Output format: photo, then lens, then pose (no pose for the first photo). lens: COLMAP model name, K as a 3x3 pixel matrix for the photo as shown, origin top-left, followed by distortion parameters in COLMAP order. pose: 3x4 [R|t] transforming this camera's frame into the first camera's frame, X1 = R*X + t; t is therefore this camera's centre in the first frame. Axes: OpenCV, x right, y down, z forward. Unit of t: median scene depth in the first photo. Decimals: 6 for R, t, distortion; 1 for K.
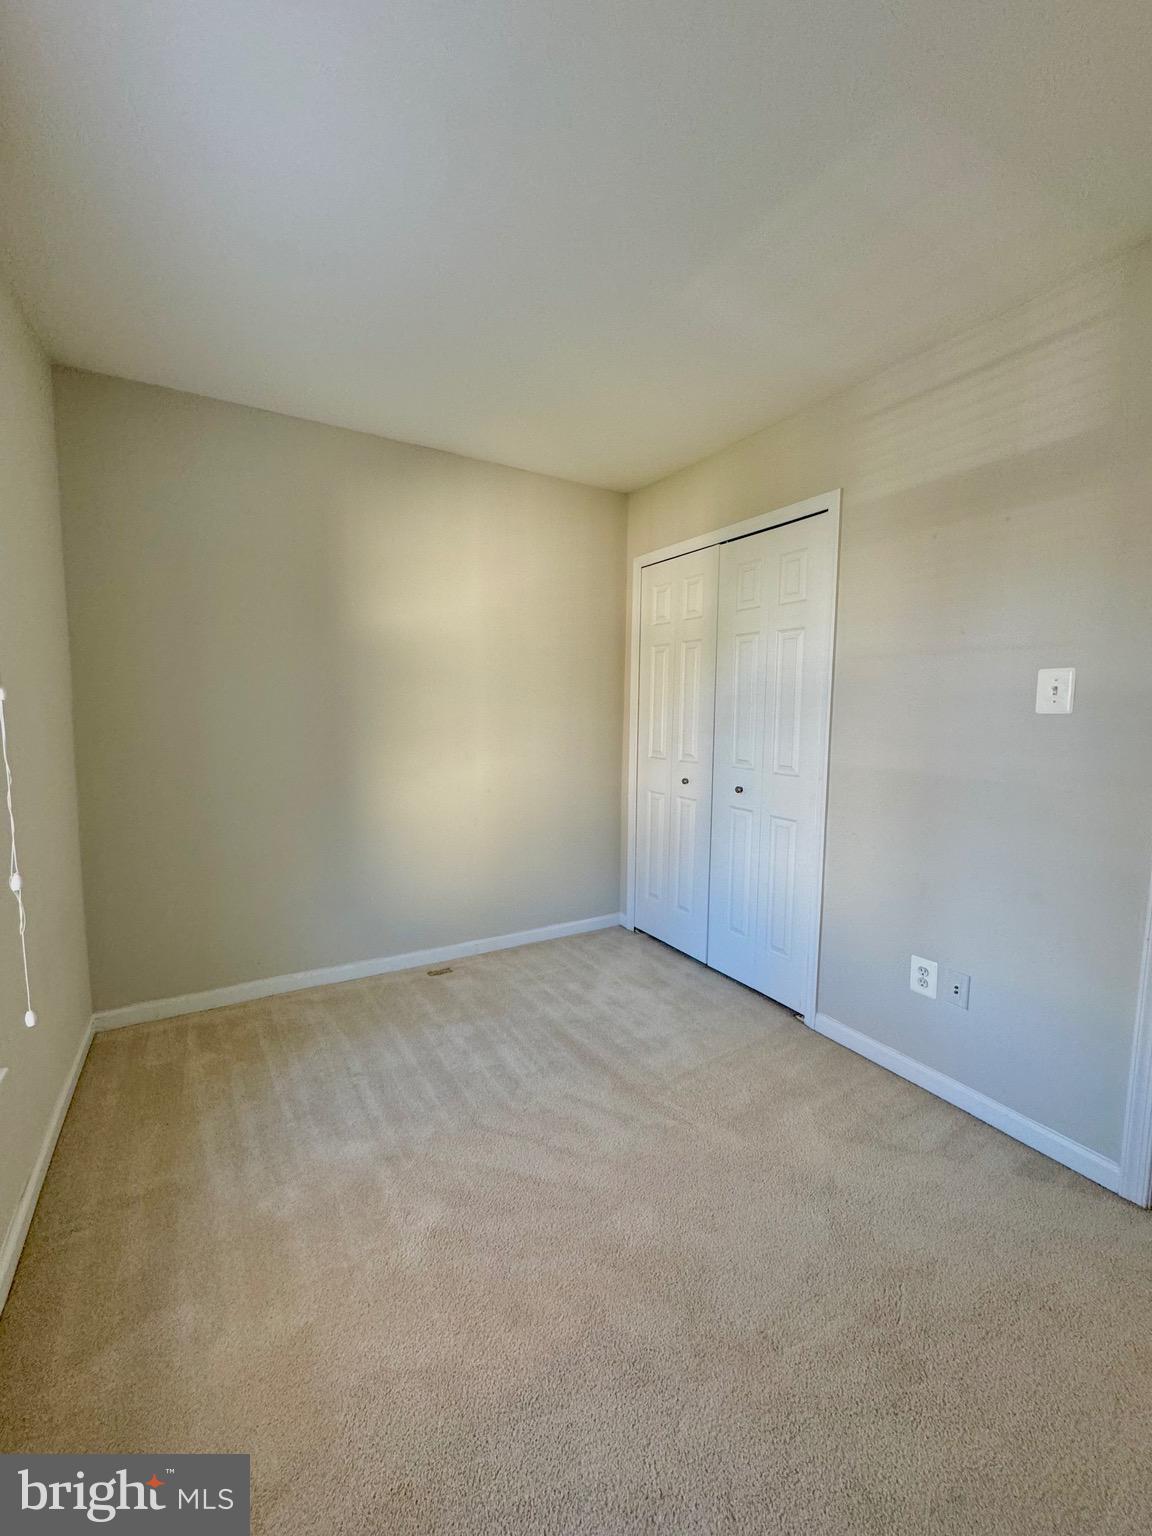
lens RADIAL K [[611.2, 0, 579.2], [0, 611.2, 765.3], [0, 0, 1]] dist [-0.001673, 0.000542]
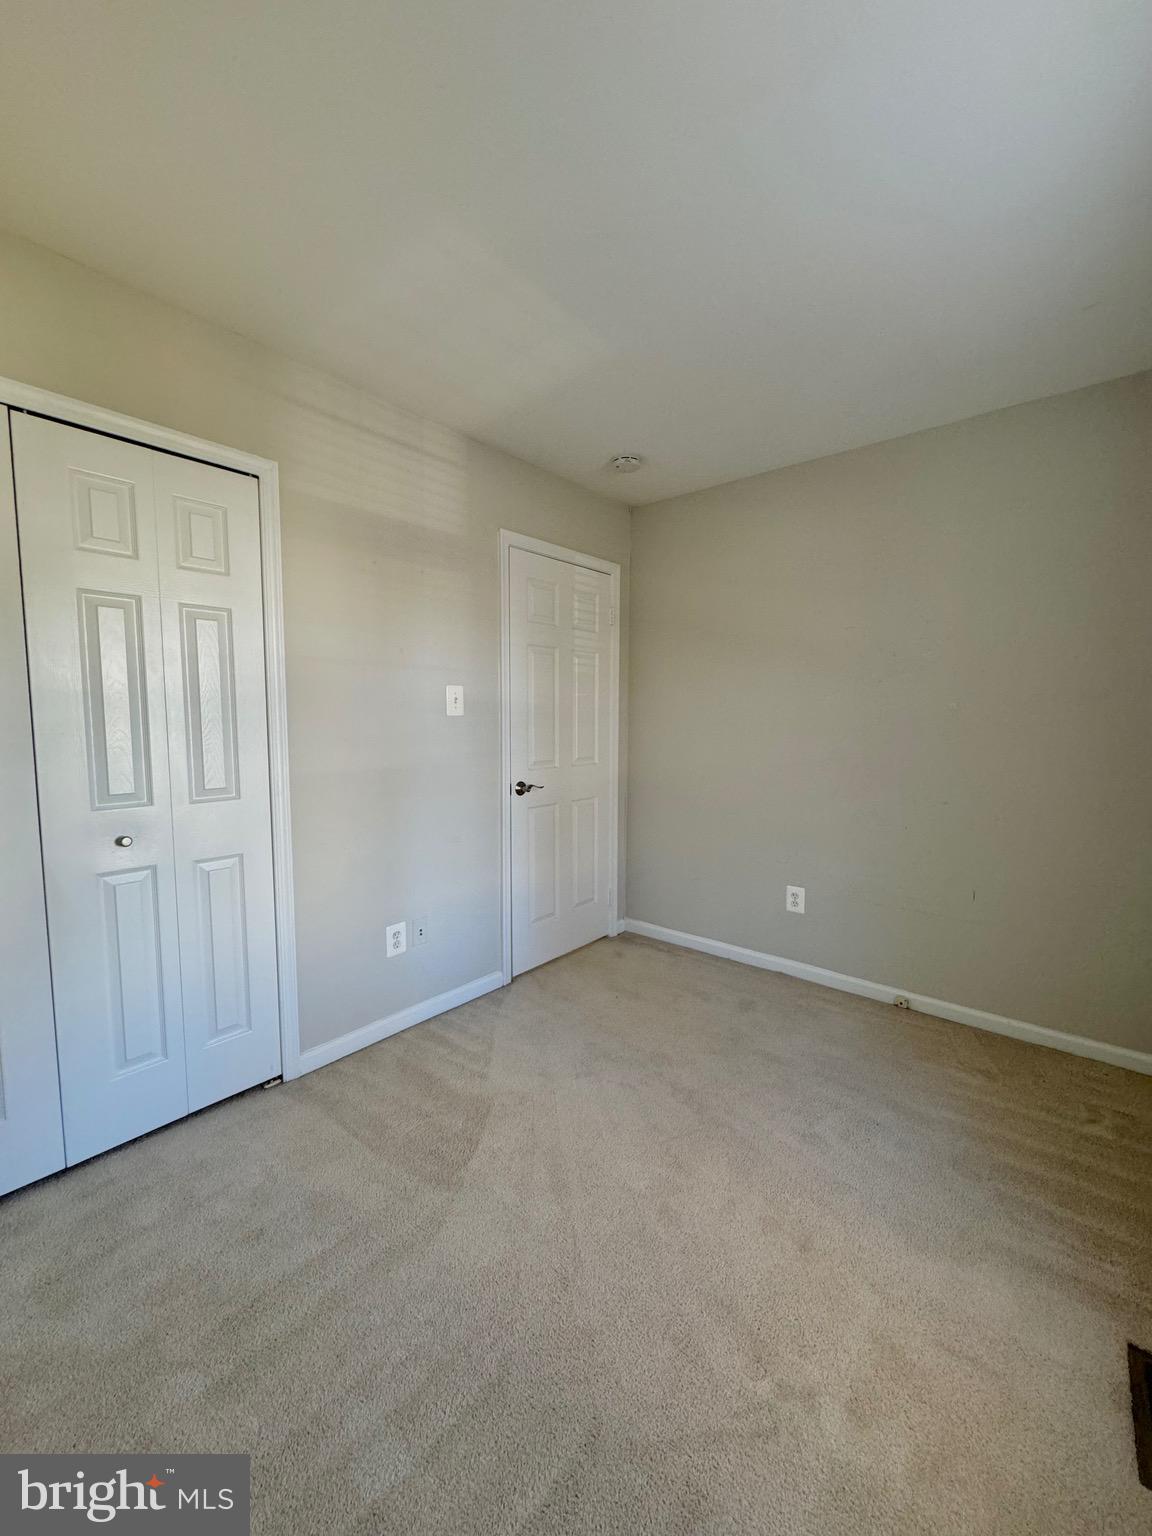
lens RADIAL K [[611.2, 0, 579.2], [0, 611.2, 765.3], [0, 0, 1]] dist [-0.001673, 0.000542]
pose [[-0.316671, -0.091671, 0.944095, -0.506456], [0.081749, 0.988978, 0.123449, -0.082984], [-0.945006, 0.116272, -0.305686, 0.793119]]
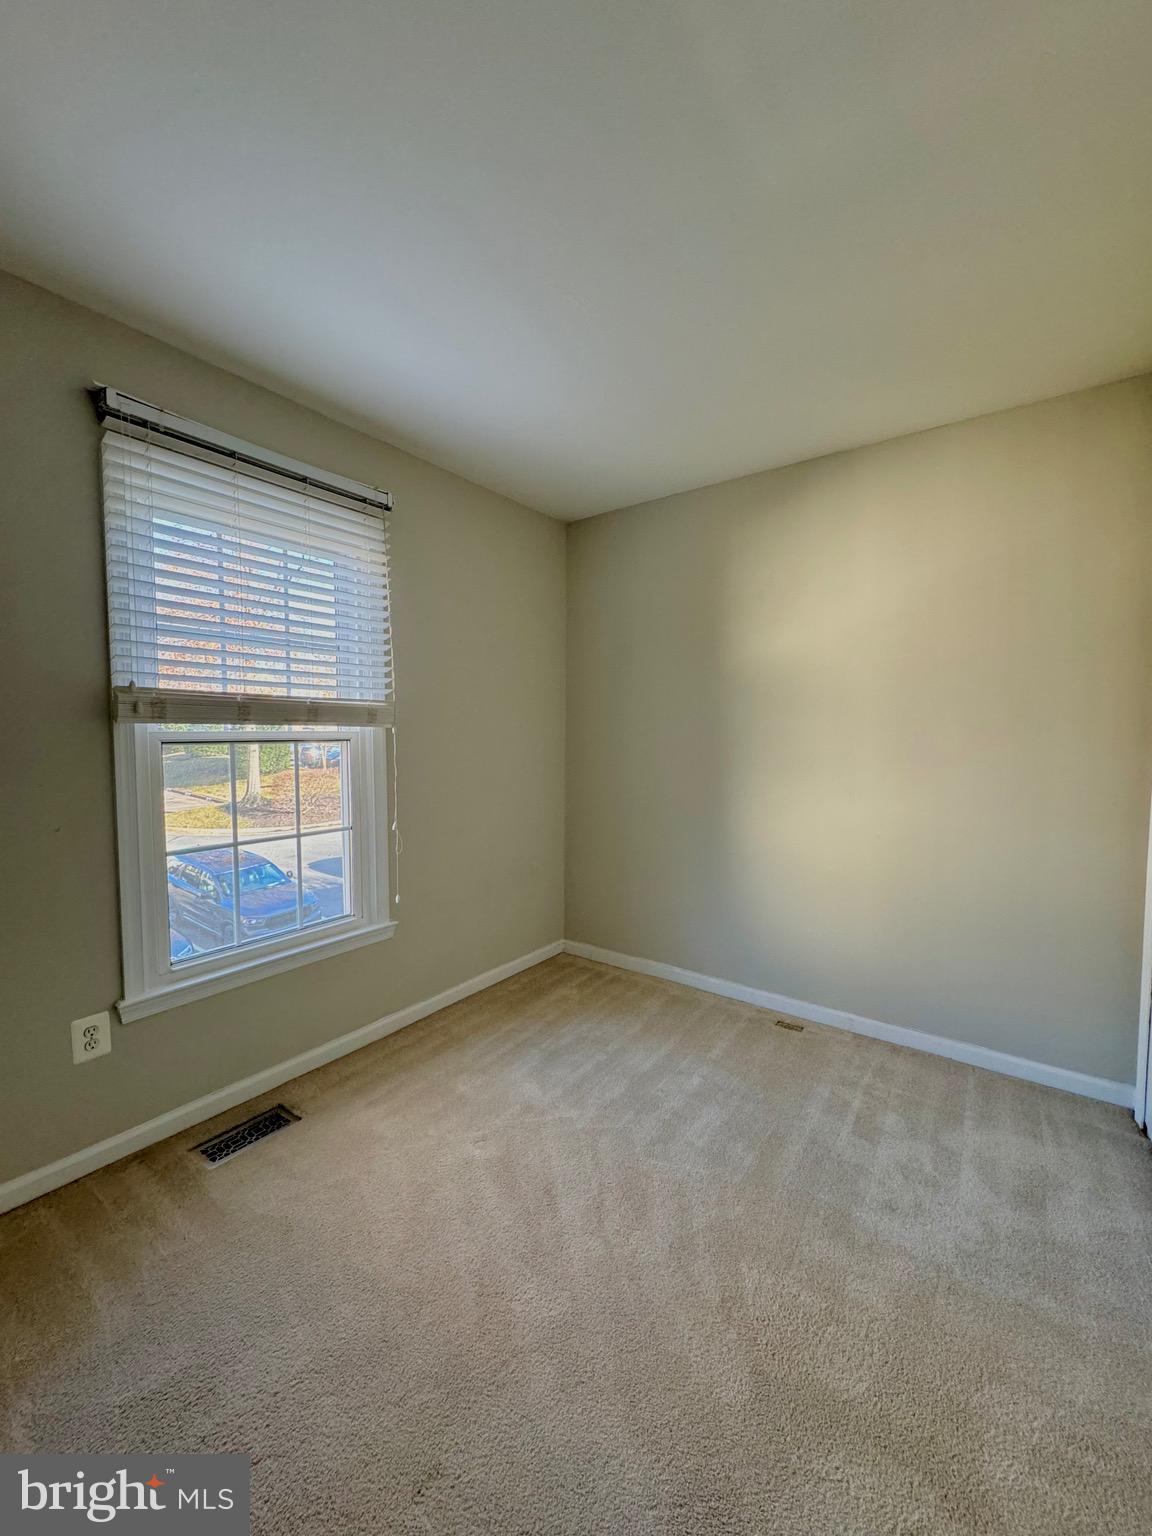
lens RADIAL K [[611.2, 0, 579.2], [0, 611.2, 765.3], [0, 0, 1]] dist [-0.001673, 0.000542]
pose [[0.380938, 0.036502, -0.923880, 0.537863], [-0.083401, 0.996504, 0.004983, -0.029718], [0.920831, 0.075155, 0.382650, 0.379060]]
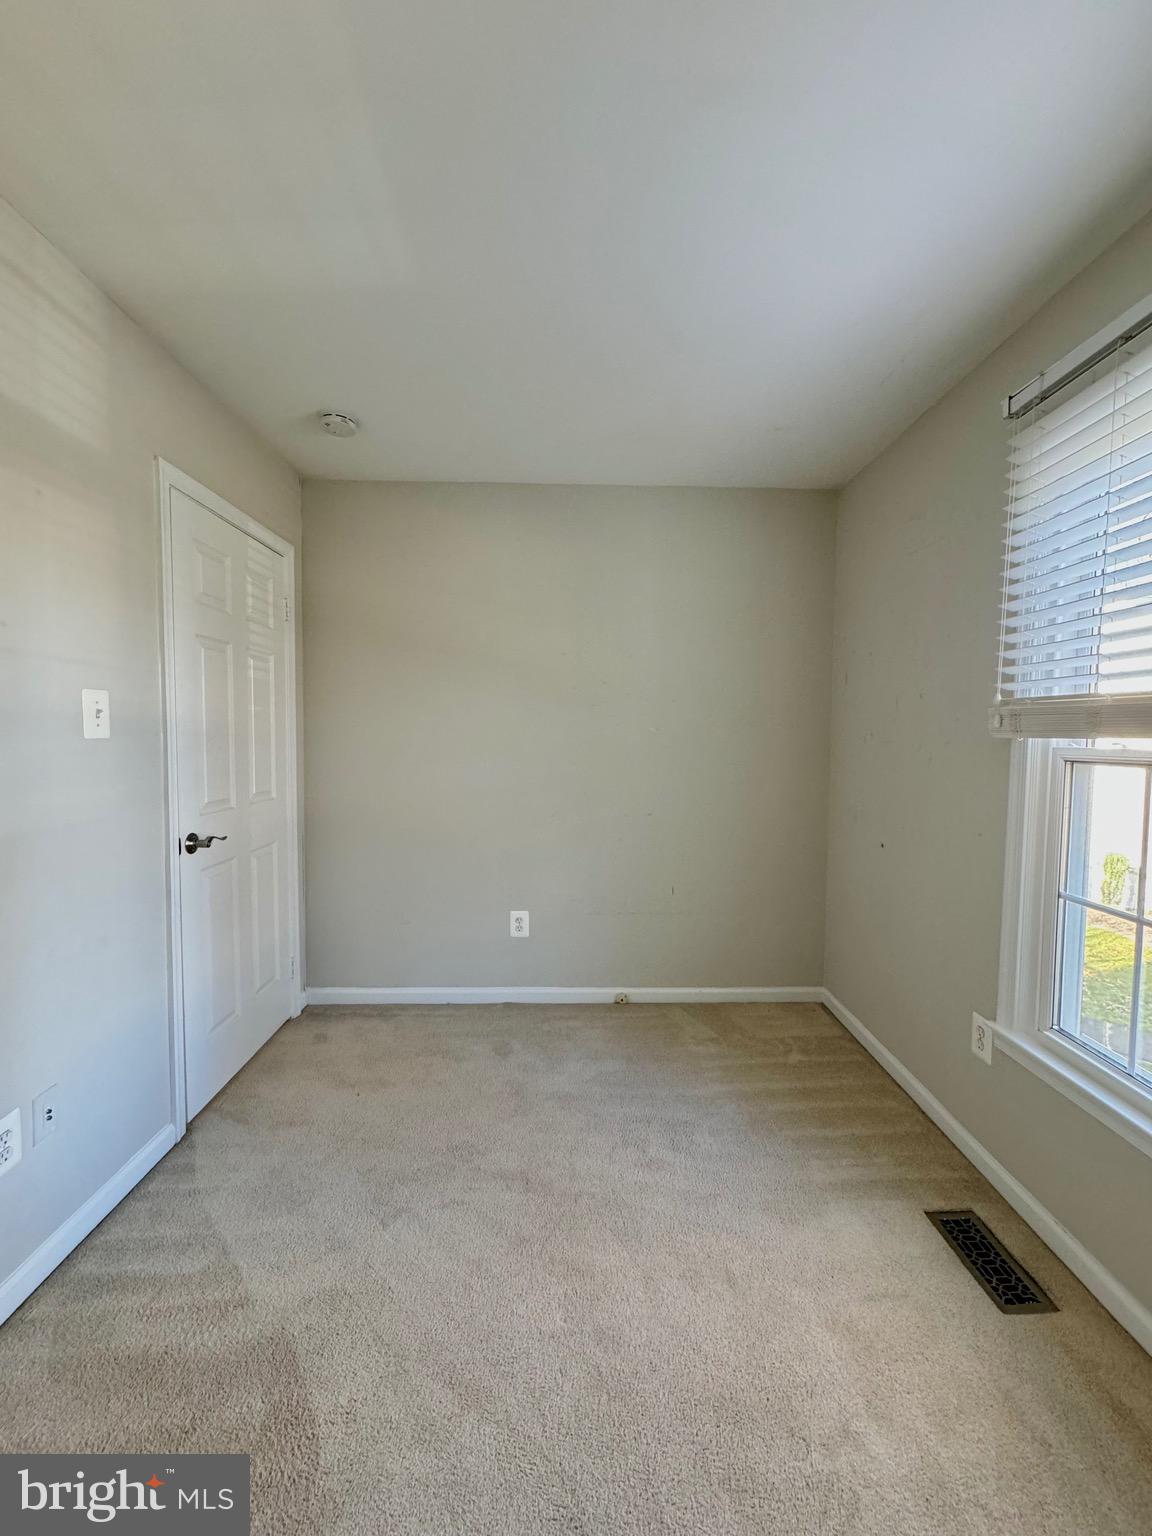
lens RADIAL K [[611.2, 0, 579.2], [0, 611.2, 765.3], [0, 0, 1]] dist [-0.001673, 0.000542]
pose [[-0.866319, -0.048971, 0.497085, -0.215527], [0.024830, 0.989730, 0.140777, -0.104594], [-0.498874, 0.134301, -0.856206, 0.959004]]
